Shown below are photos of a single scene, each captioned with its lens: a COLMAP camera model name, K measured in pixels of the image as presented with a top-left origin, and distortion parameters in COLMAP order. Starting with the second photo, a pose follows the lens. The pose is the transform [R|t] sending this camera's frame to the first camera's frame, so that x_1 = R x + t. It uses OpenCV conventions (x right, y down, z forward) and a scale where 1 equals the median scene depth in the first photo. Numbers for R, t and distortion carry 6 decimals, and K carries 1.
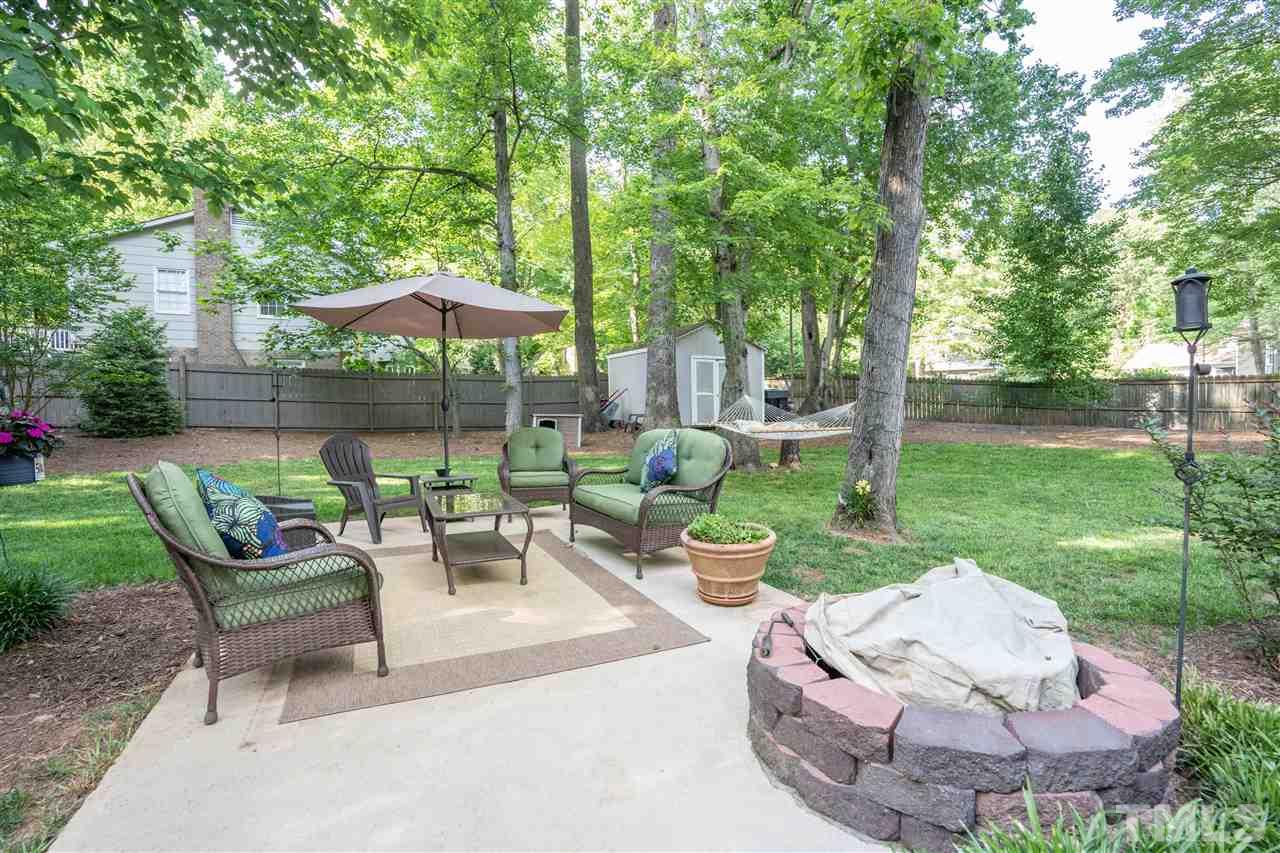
lens RADIAL K [[593.3, 0, 639.0], [0, 593.3, 427.9], [0, 0, 1]] dist [-0.047328, 0.011659]
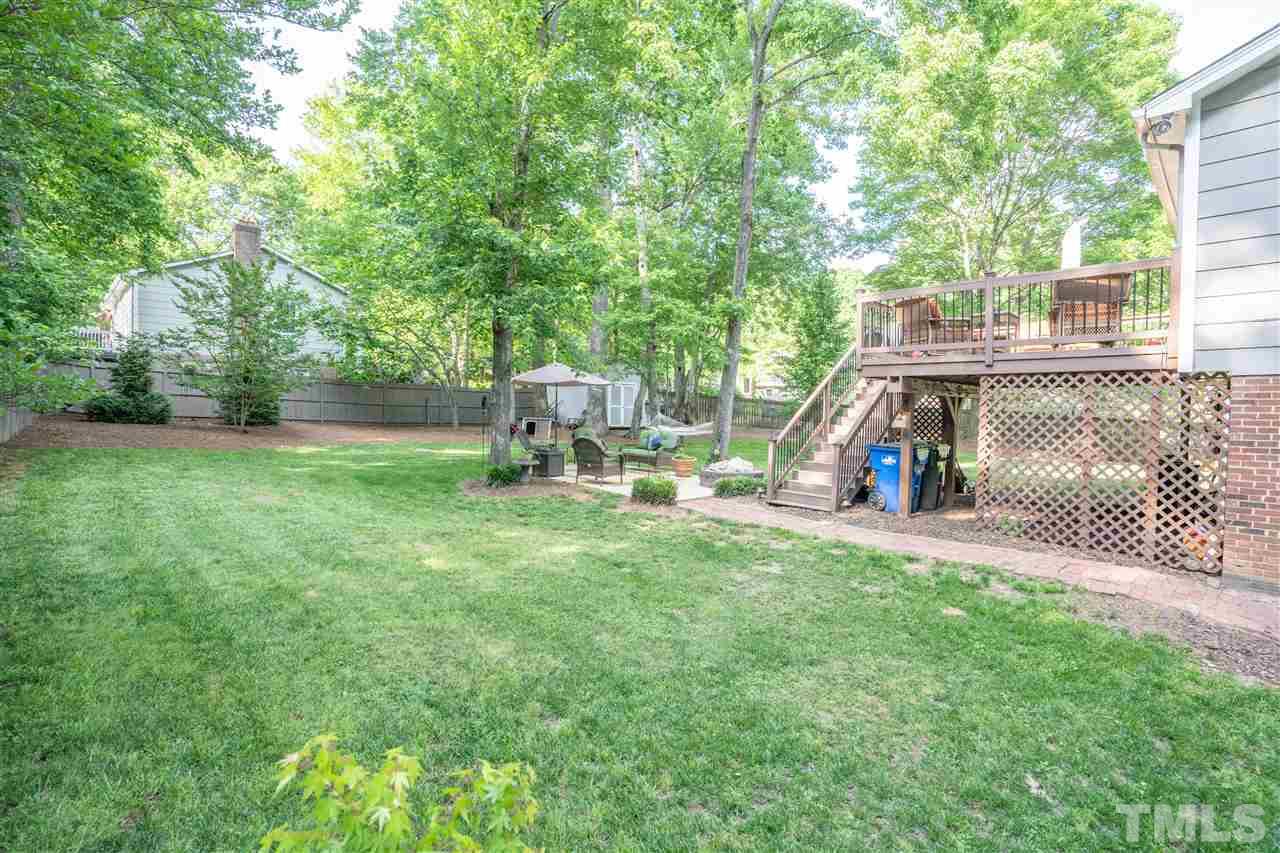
lens RADIAL K [[593.3, 0, 640.5], [0, 593.3, 428.8], [0, 0, 1]] dist [-0.047328, 0.011659]
pose [[0.967344, 0.023628, 0.252363, -0.251751], [-0.024619, 0.999697, 0.000771, -0.001933], [-0.252269, -0.006959, 0.967632, -0.603018]]
